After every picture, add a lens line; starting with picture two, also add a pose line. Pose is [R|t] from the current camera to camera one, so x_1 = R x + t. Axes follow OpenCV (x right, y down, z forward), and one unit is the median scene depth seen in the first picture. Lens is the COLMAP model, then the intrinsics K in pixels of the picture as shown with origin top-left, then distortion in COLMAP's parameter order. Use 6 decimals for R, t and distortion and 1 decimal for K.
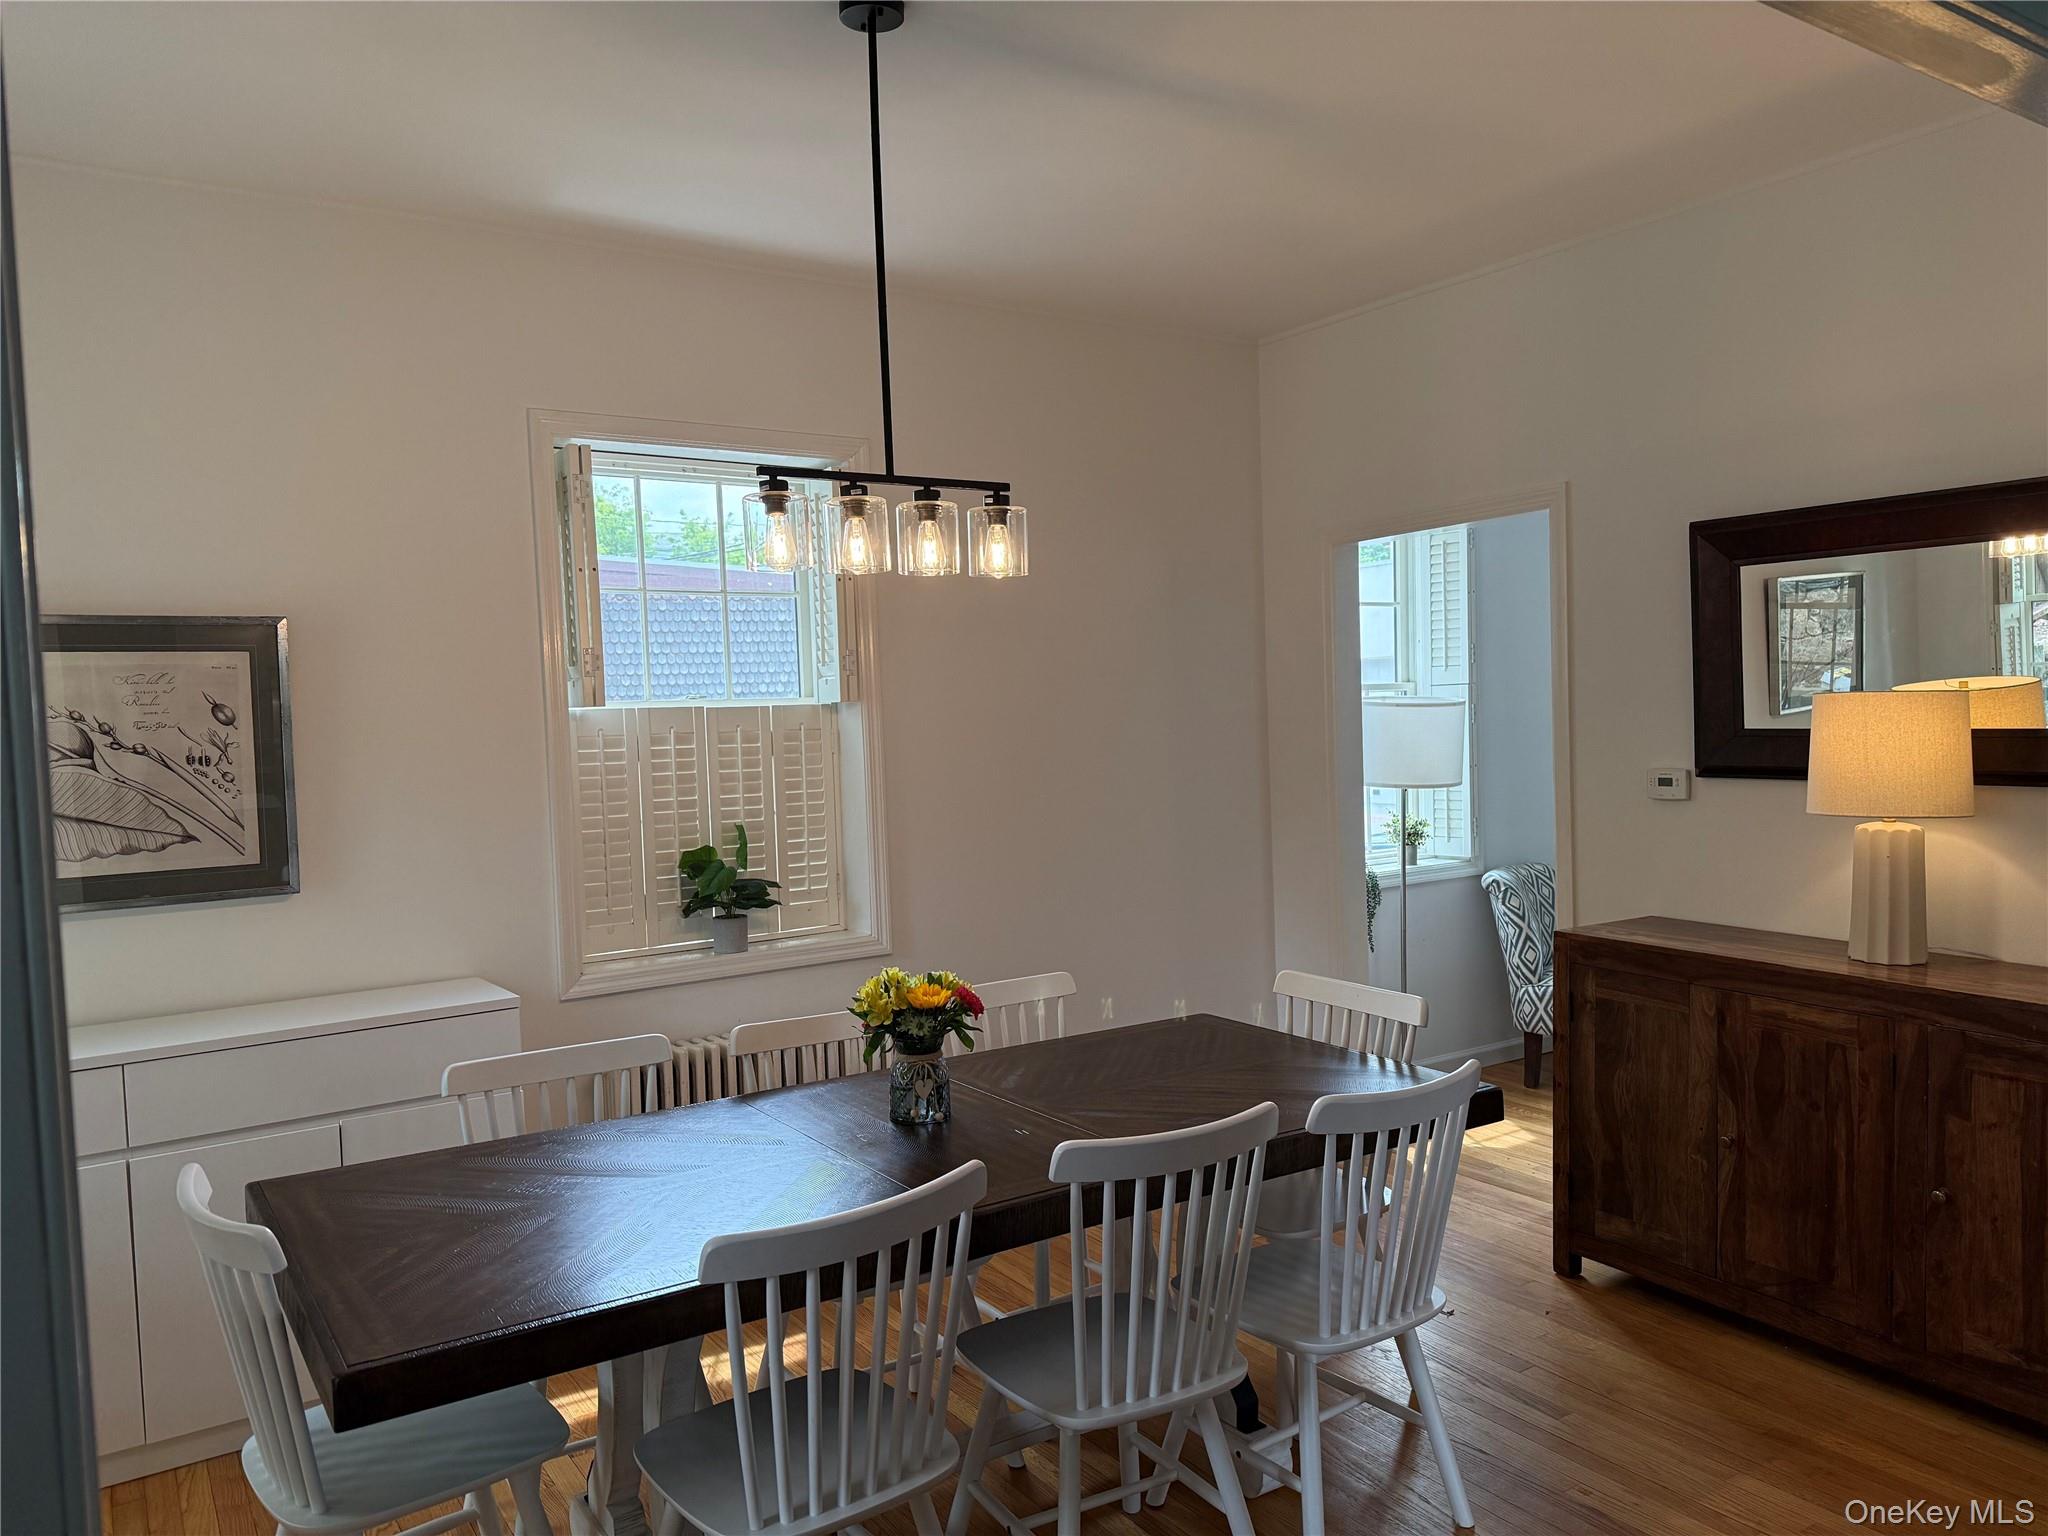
lens RADIAL K [[1446.8, 0, 1027.9], [0, 1446.8, 774.0], [0, 0, 1]] dist [0.024412, -0.025815]
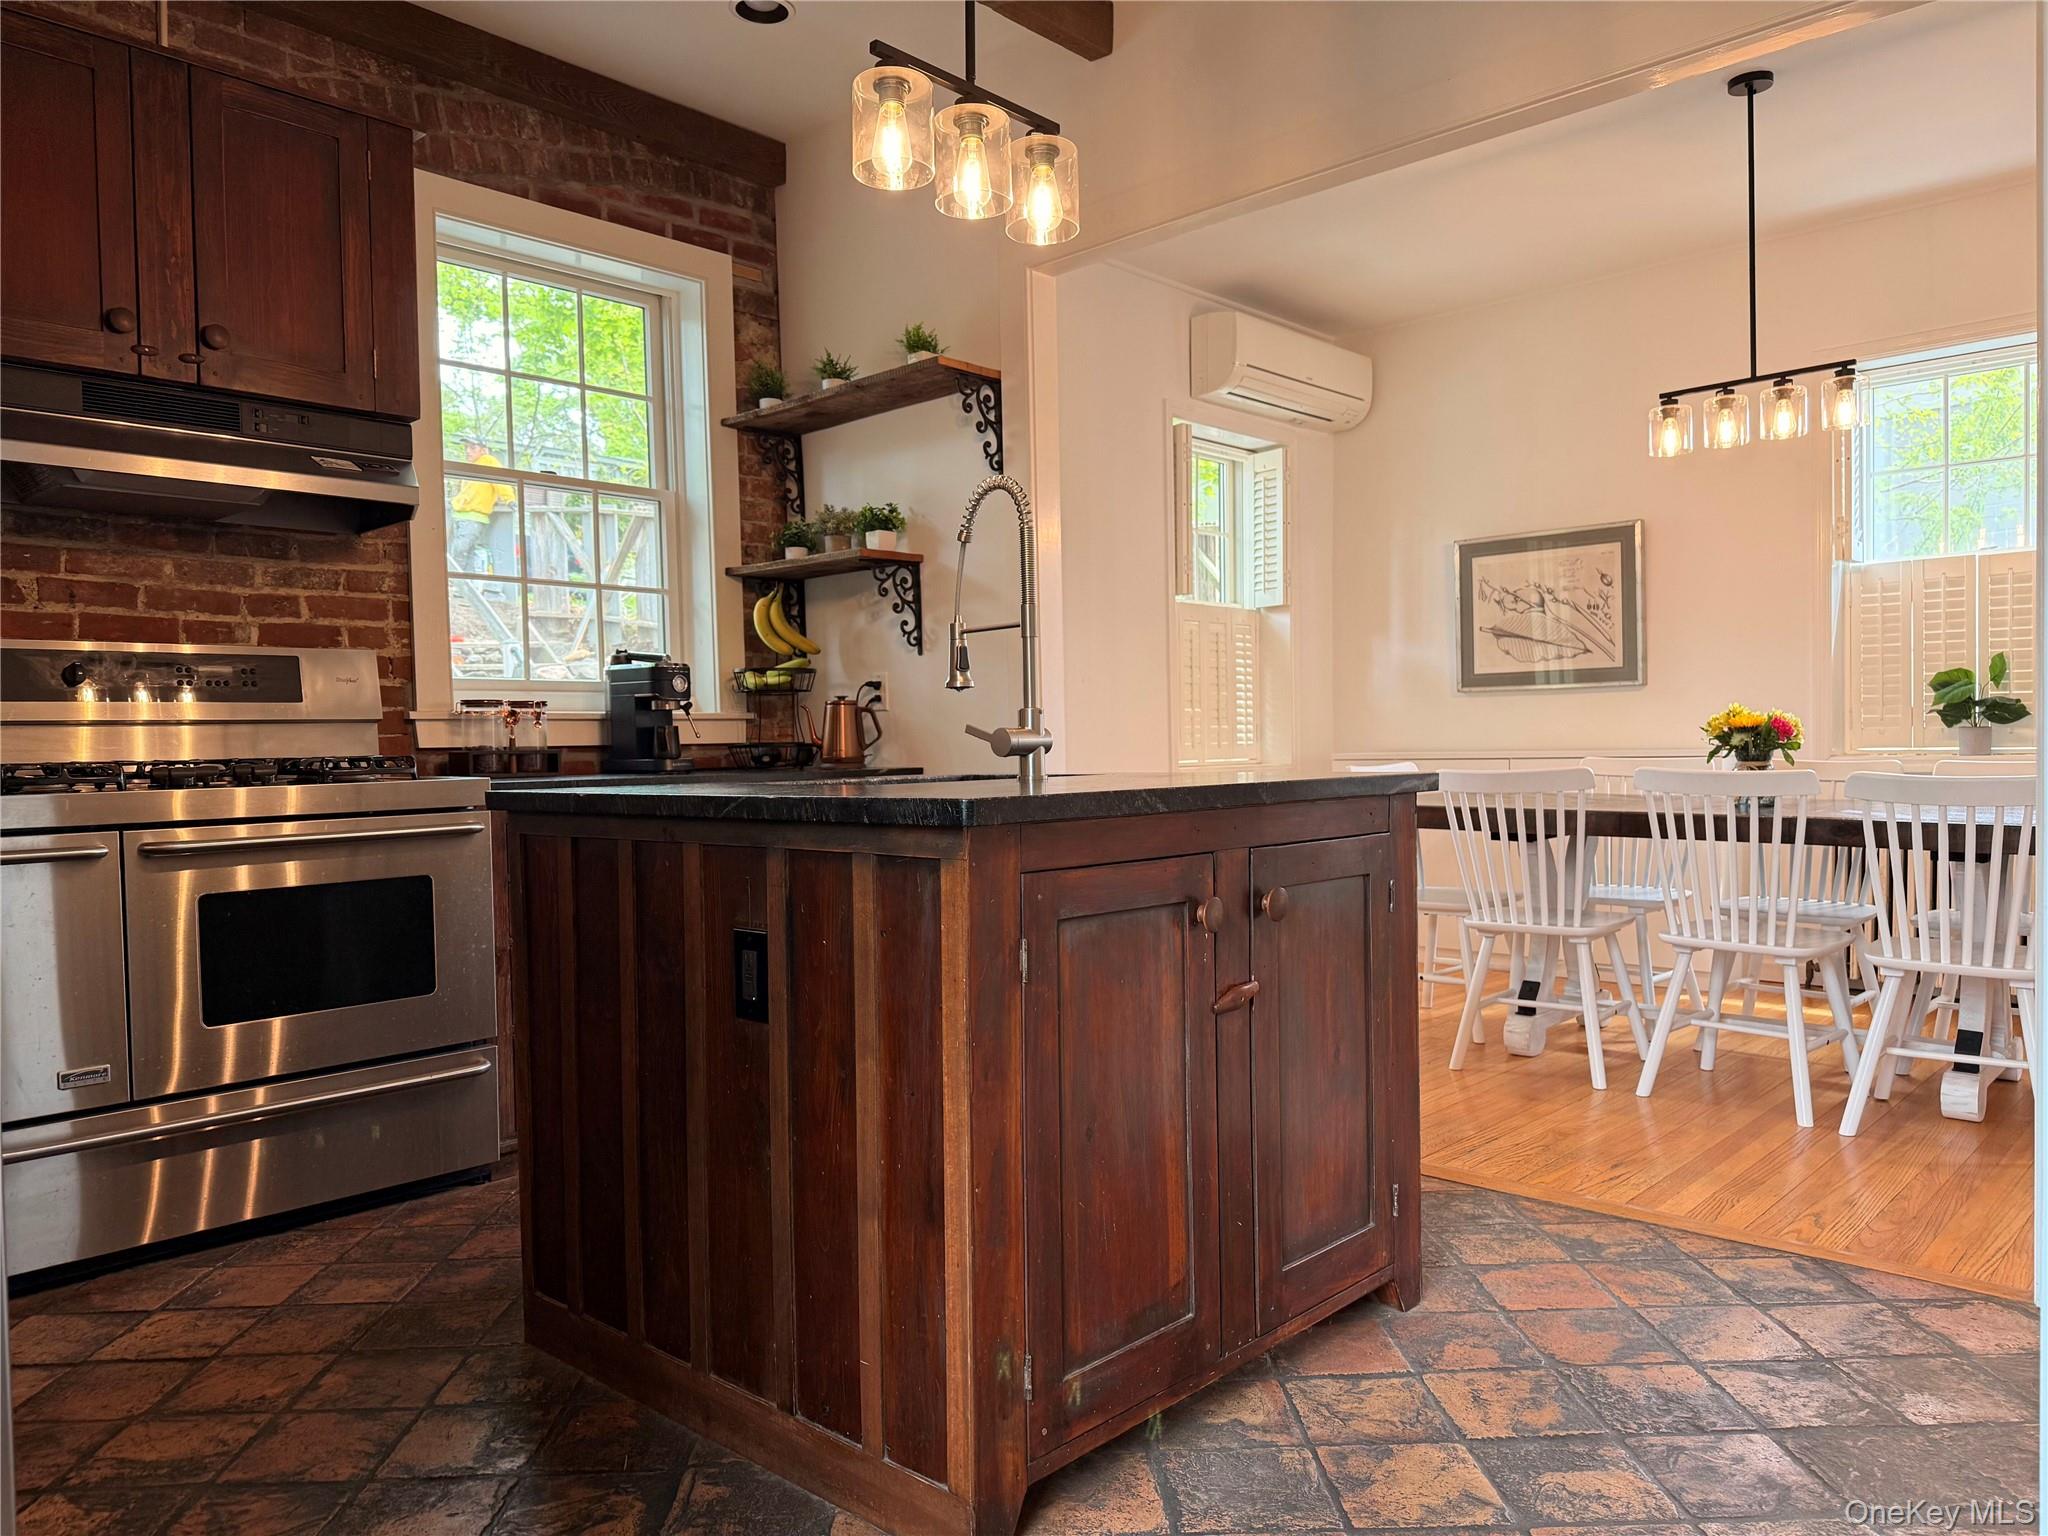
lens RADIAL K [[1446.8, 0, 1026.1], [0, 1446.8, 769.9], [0, 0, 1]] dist [0.024412, -0.025815]
pose [[0.215613, 0.053322, -0.975022, 1.001510], [-0.031051, 0.998377, 0.047732, 0.124545], [0.975985, 0.019984, 0.216919, -0.049393]]
